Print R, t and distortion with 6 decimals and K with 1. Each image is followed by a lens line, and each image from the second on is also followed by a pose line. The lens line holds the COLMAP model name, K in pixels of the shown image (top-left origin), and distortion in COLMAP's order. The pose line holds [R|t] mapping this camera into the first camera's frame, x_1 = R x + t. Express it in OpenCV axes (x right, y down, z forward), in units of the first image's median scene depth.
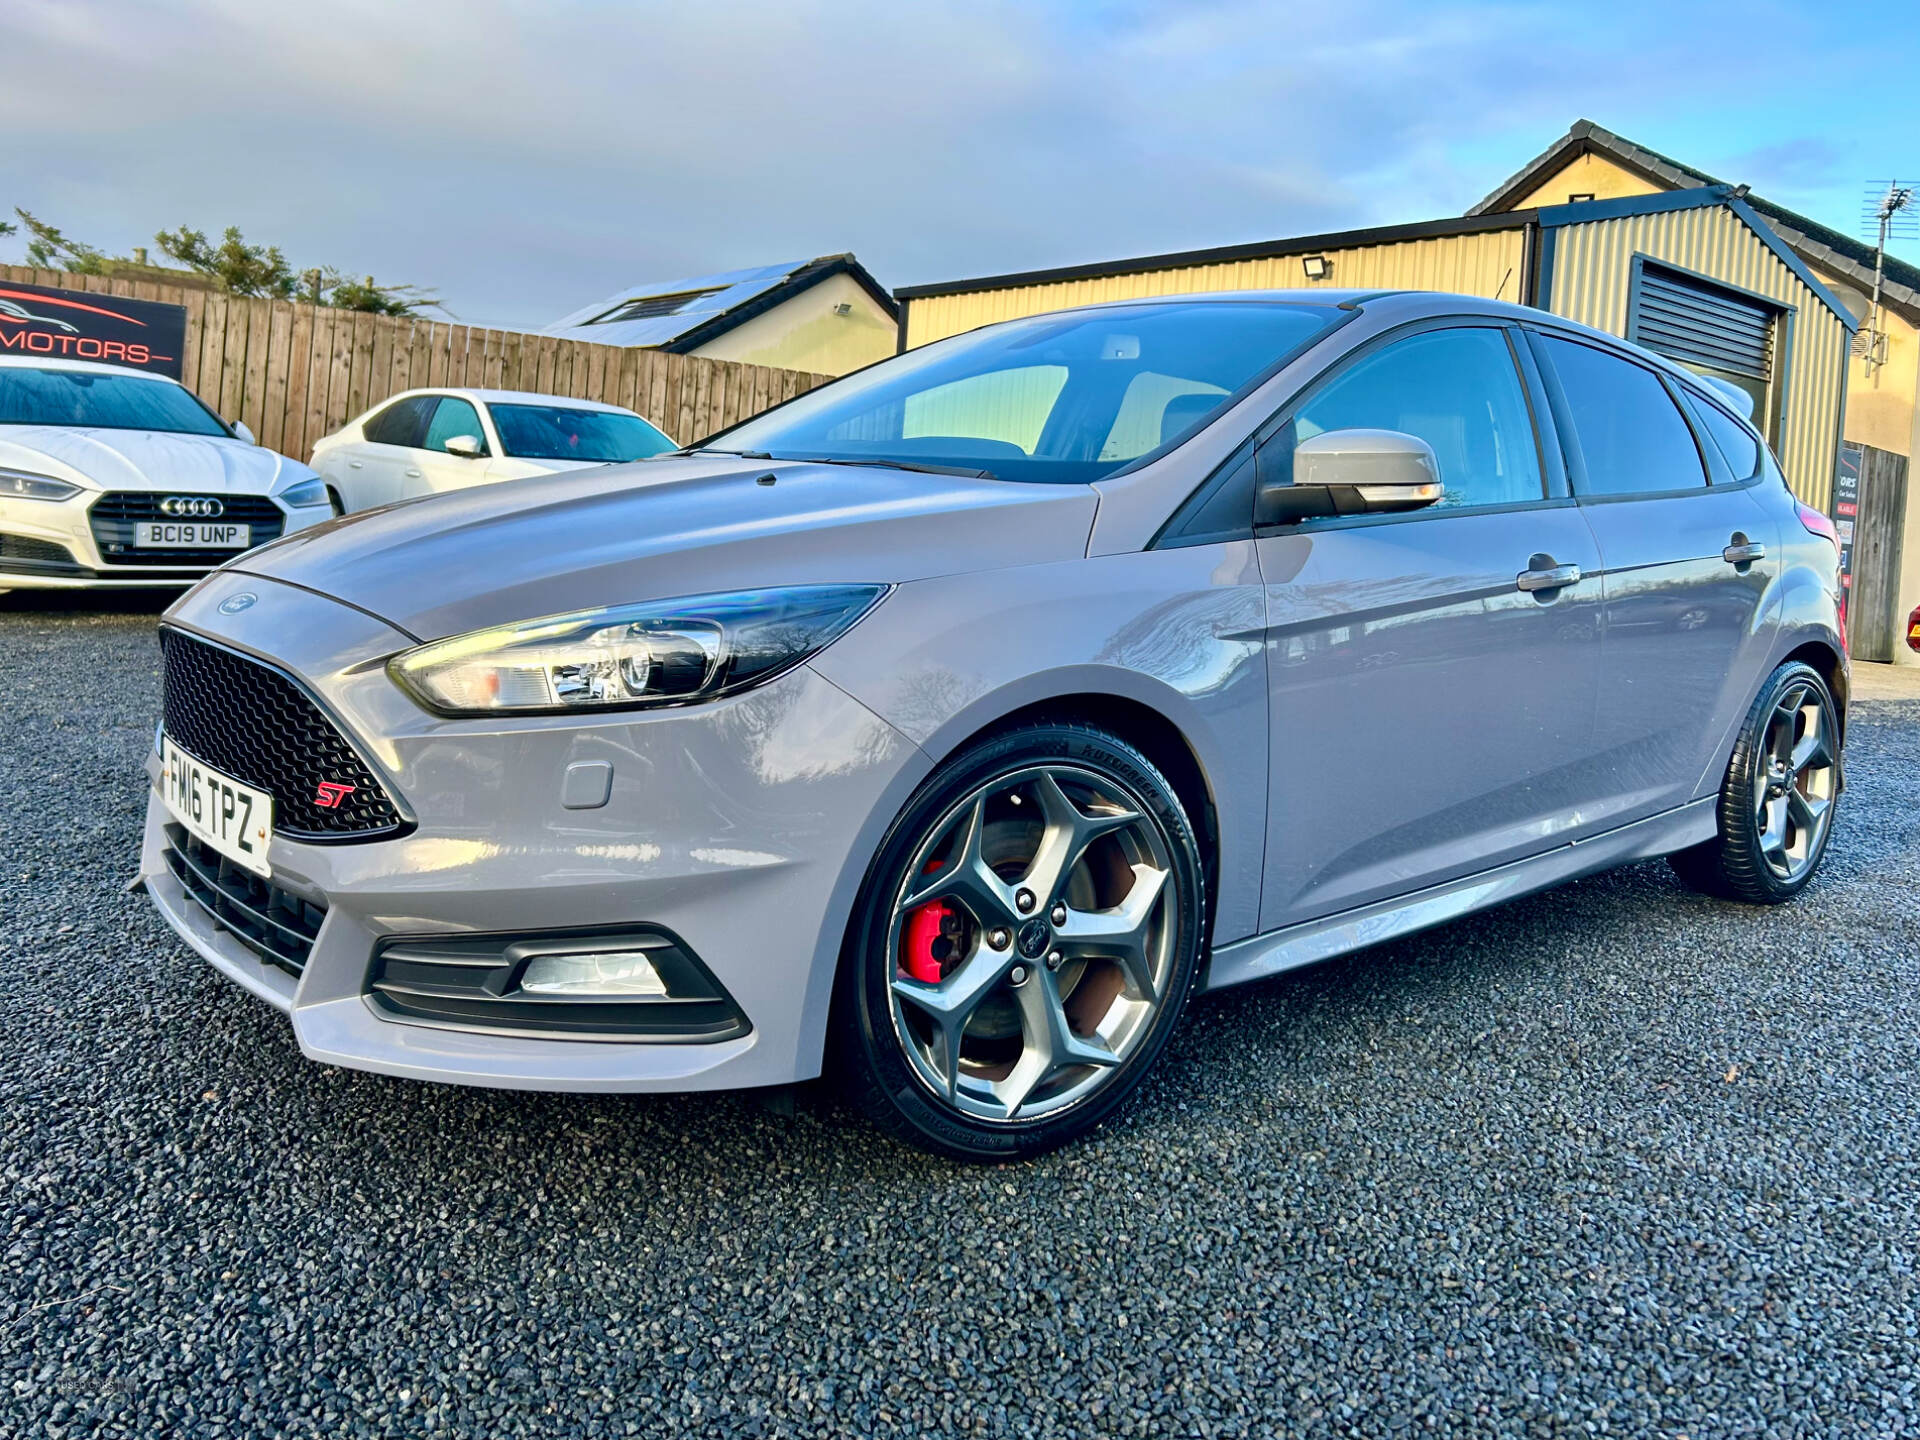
lens RADIAL K [[1442.8, 0, 918.4], [0, 1442.8, 721.4], [0, 0, 1]] dist [0.101509, -0.137804]
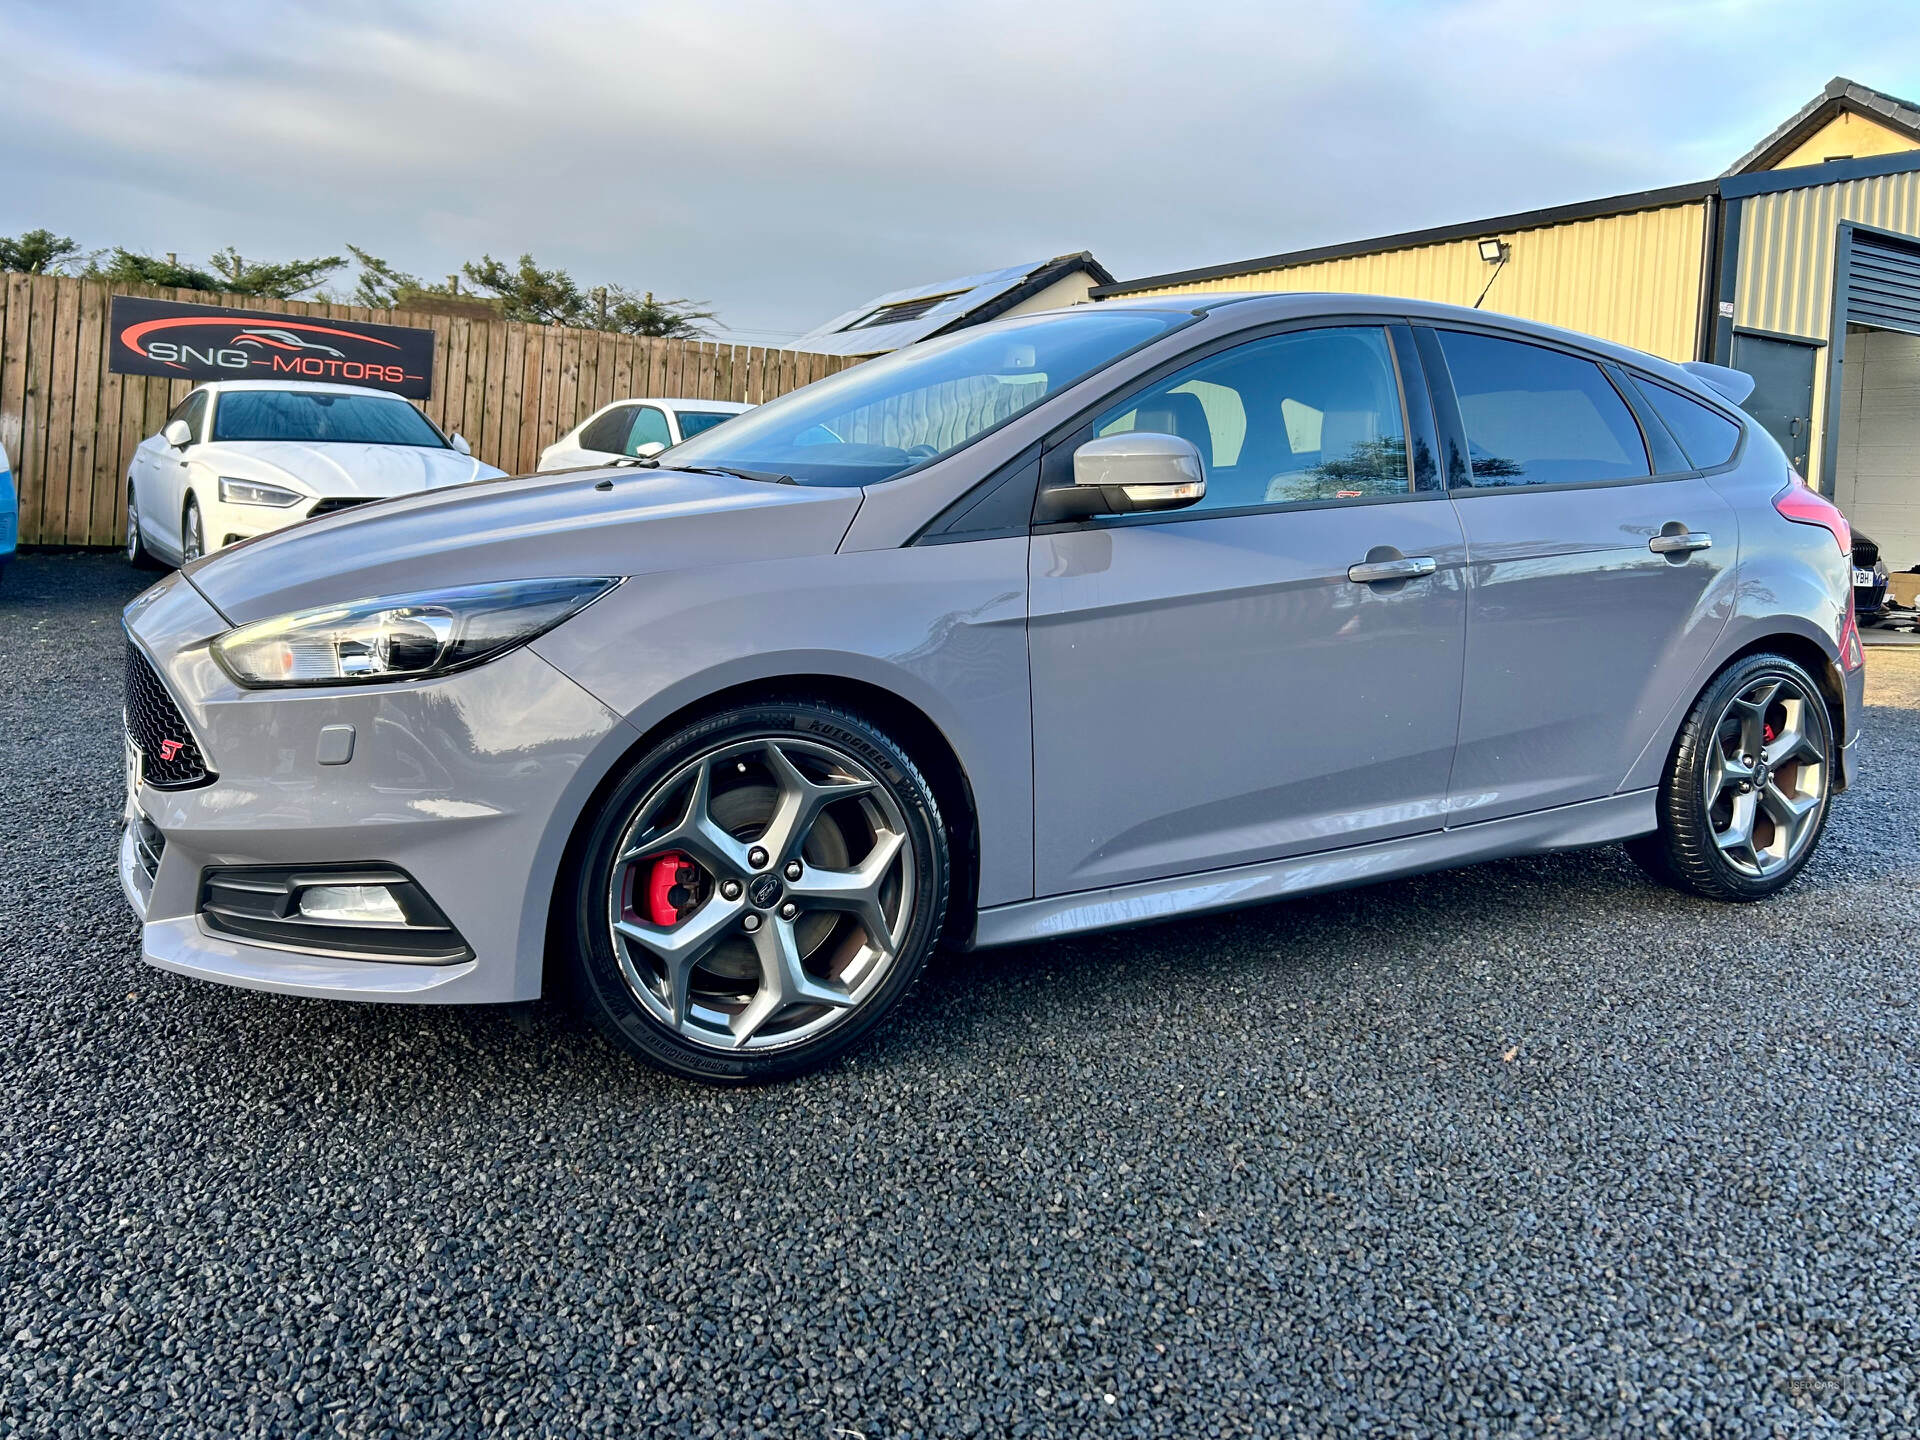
lens RADIAL K [[1430.2, 0, 960.0], [0, 1430.2, 720.0], [0, 0, 1]] dist [0.071535, -0.070024]
pose [[0.983810, 0.014674, -0.178614, 0.395779], [-0.013745, 0.999885, 0.006435, 0.006736], [0.178687, -0.003876, 0.983898, -0.068298]]
